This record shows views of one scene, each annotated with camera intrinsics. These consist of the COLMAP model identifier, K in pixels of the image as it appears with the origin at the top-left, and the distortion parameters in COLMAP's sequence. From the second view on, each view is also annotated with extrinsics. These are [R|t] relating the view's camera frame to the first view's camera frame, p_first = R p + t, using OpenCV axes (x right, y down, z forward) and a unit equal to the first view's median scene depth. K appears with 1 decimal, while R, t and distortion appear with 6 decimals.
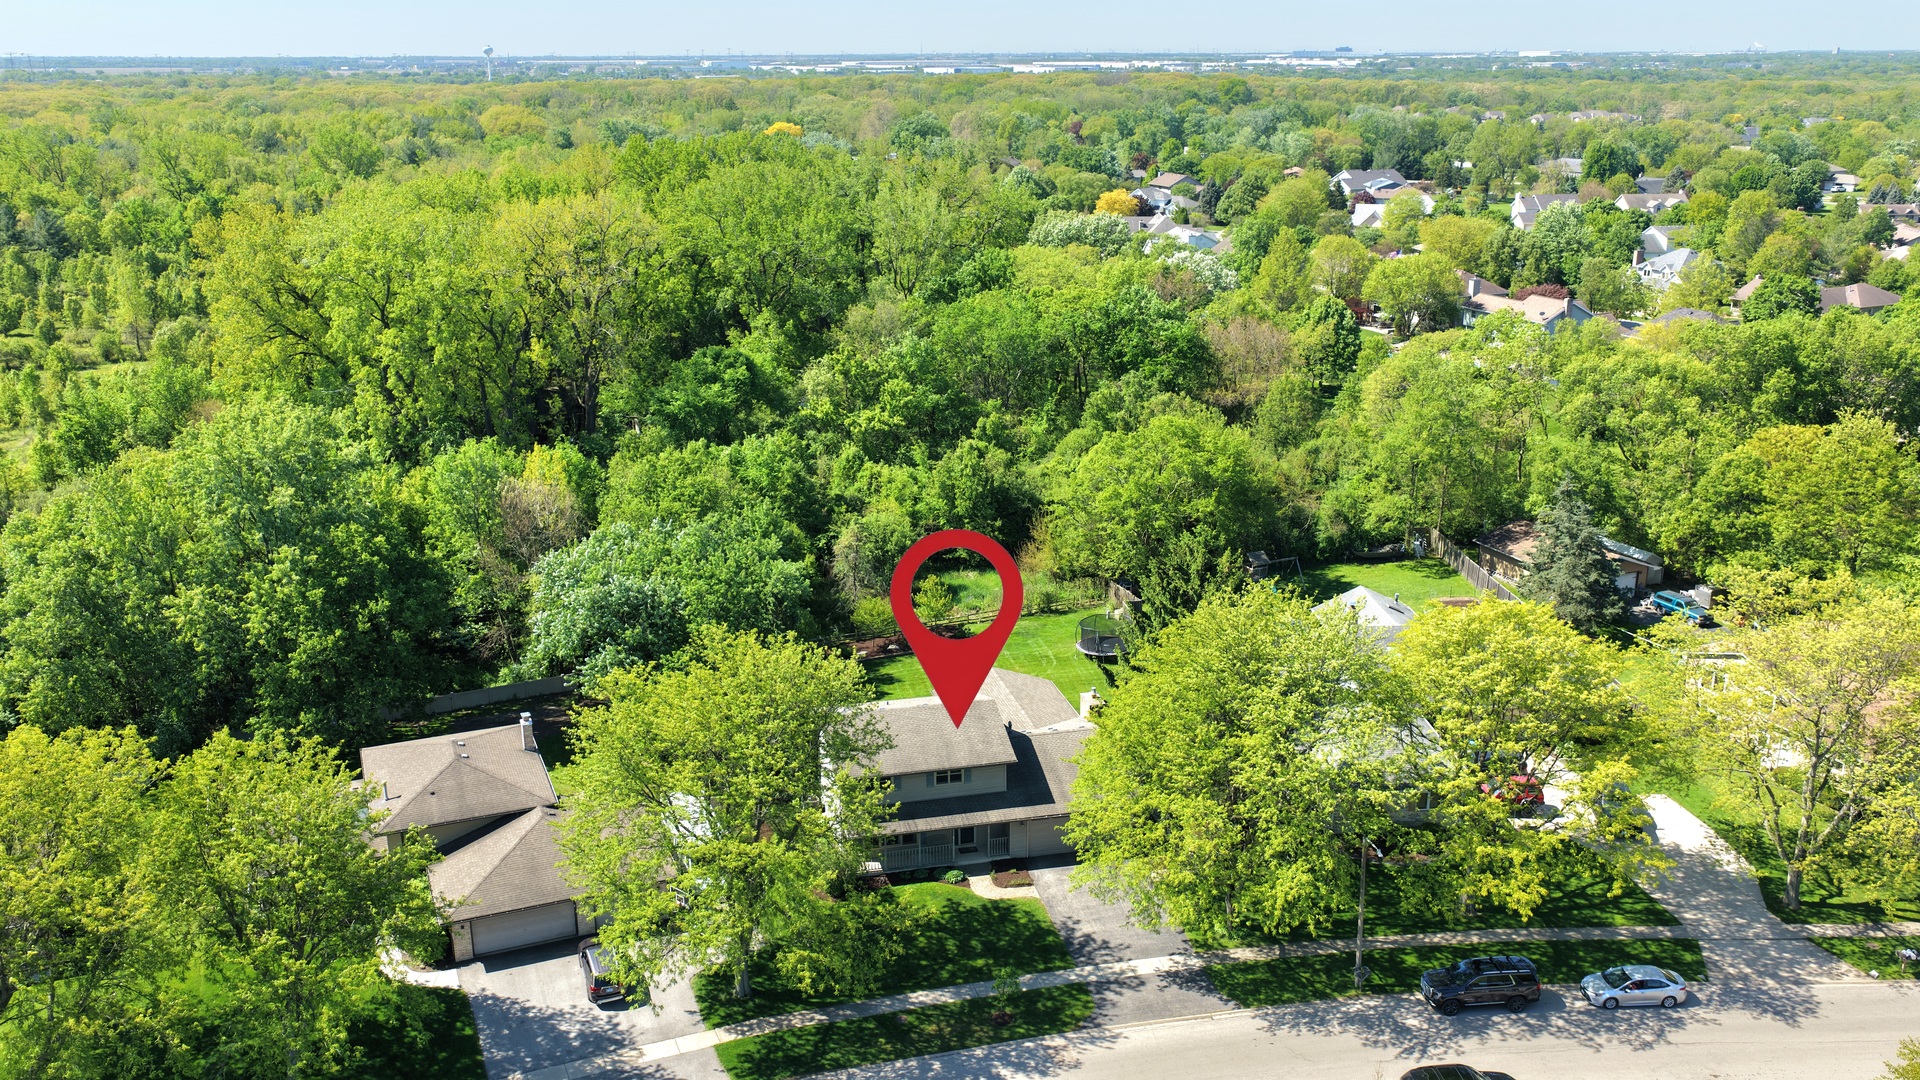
lens RADIAL K [[1633.2, 0, 960.0], [0, 1633.2, 540.0], [0, 0, 1]] dist [-0.037437, 0.061535]
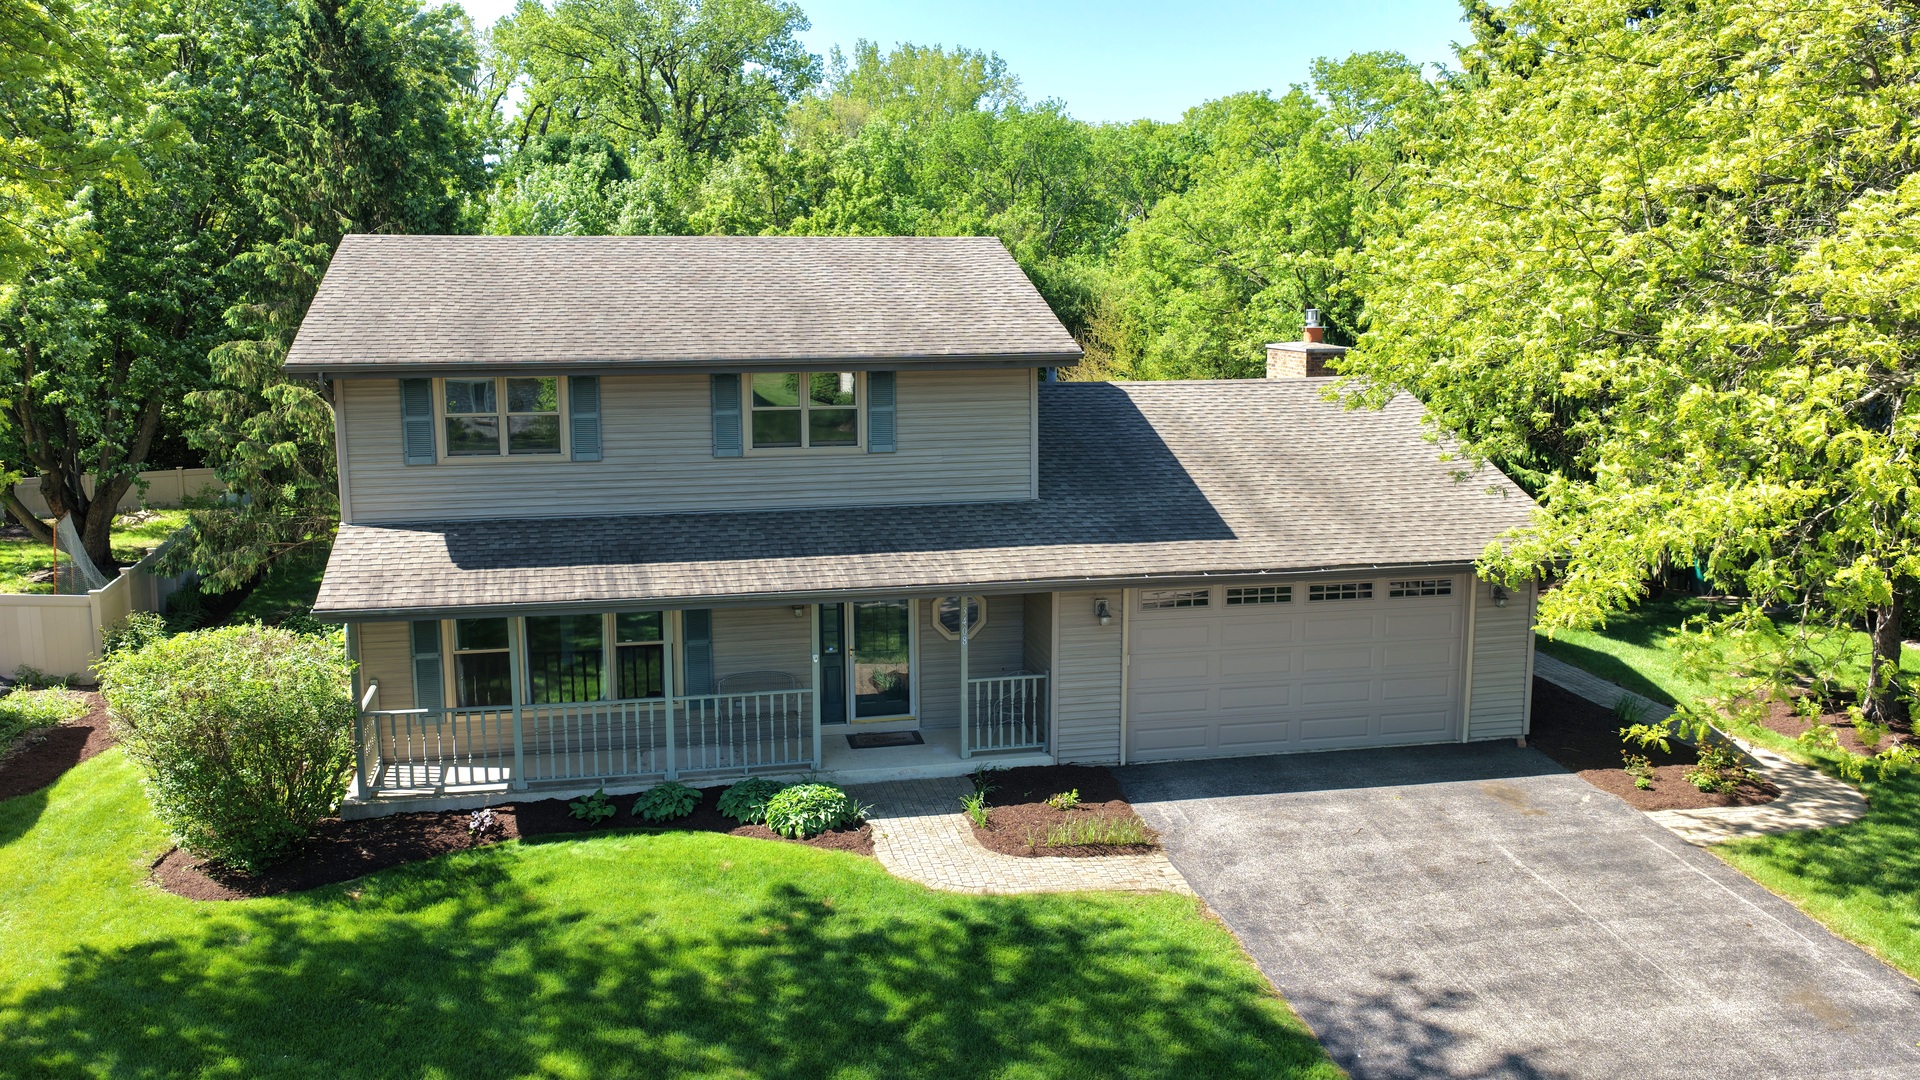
lens RADIAL K [[1633.2, 0, 960.0], [0, 1633.2, 540.0], [0, 0, 1]] dist [-0.037437, 0.061535]
pose [[0.998573, 0.030184, 0.044048, 0.001565], [-0.024235, 0.991239, -0.129840, 0.048032], [-0.047581, 0.128587, 0.990556, 0.187750]]
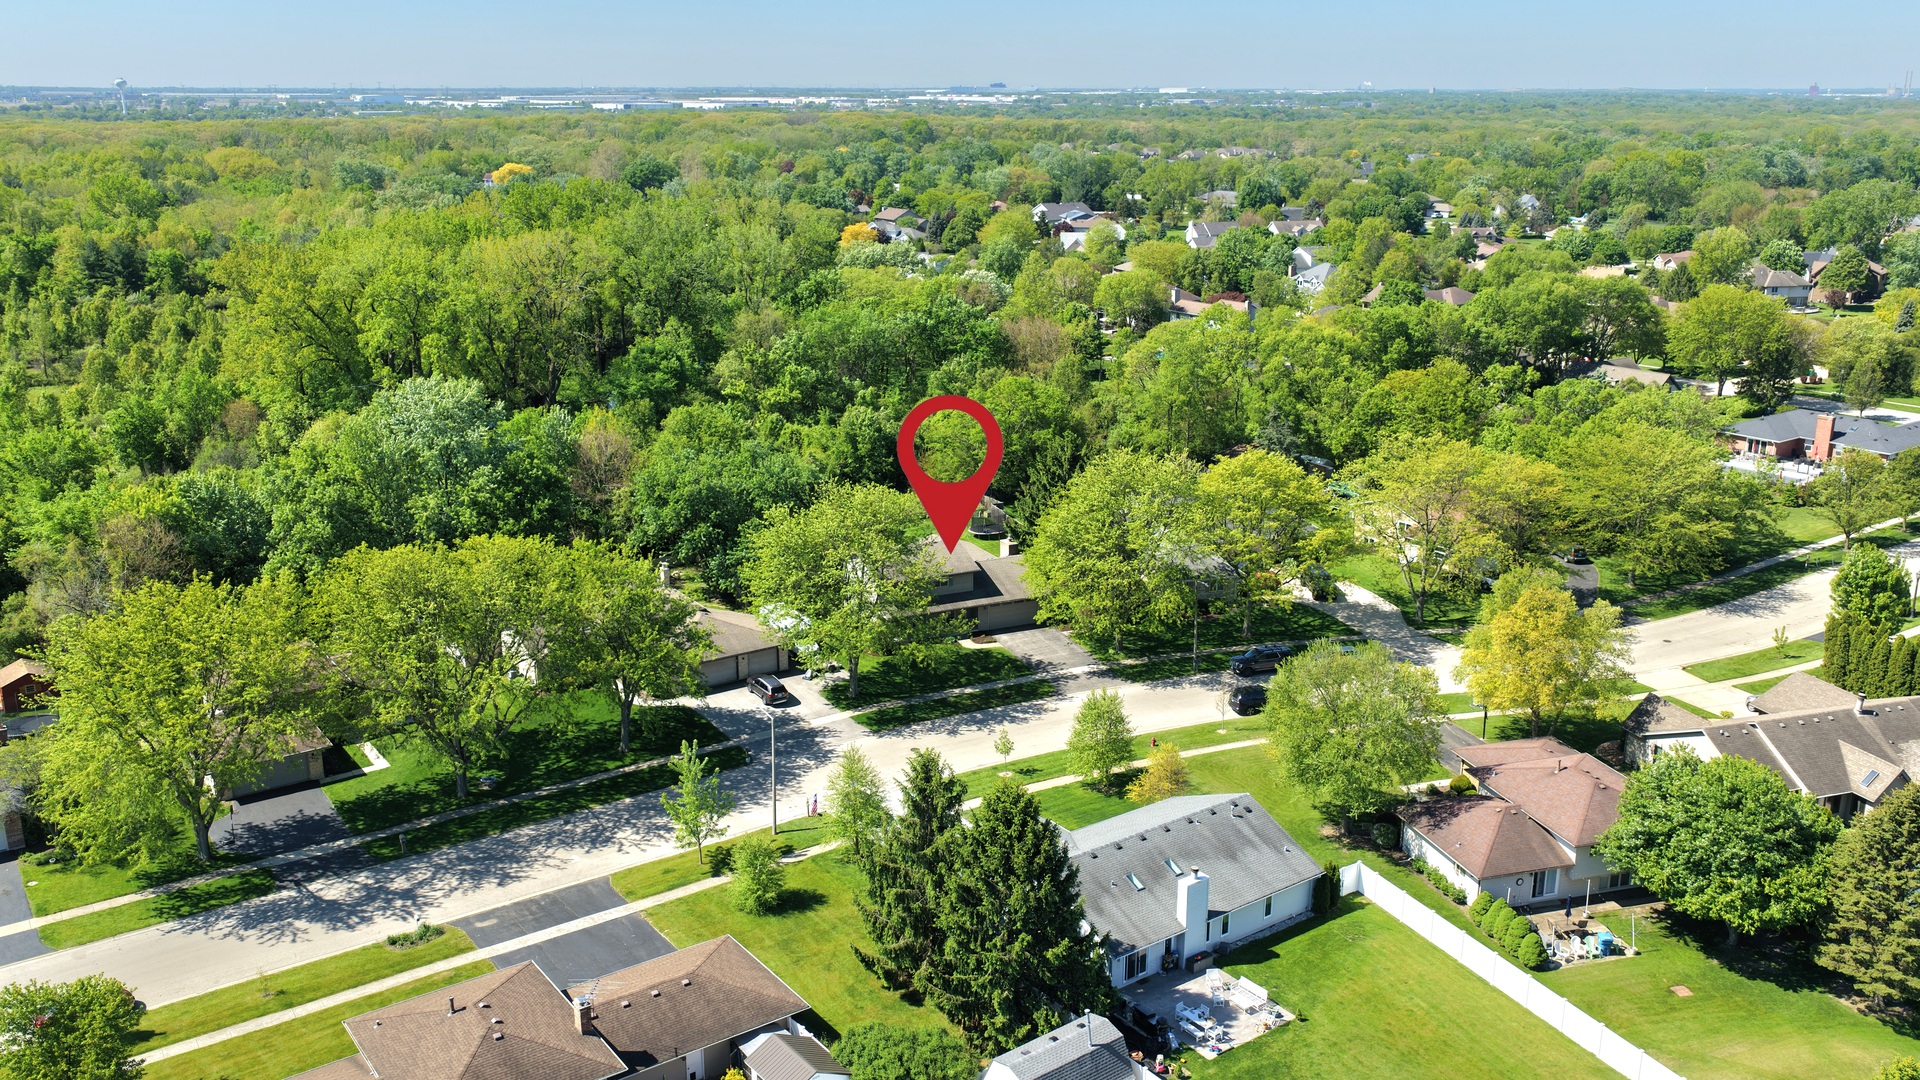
lens RADIAL K [[1633.2, 0, 960.0], [0, 1633.2, 540.0], [0, 0, 1]] dist [-0.037437, 0.061535]
pose [[0.979409, -0.048885, 0.195879, -0.075504], [0.052597, 0.998521, -0.013792, 0.031137], [-0.194915, 0.023811, 0.980531, -0.151136]]
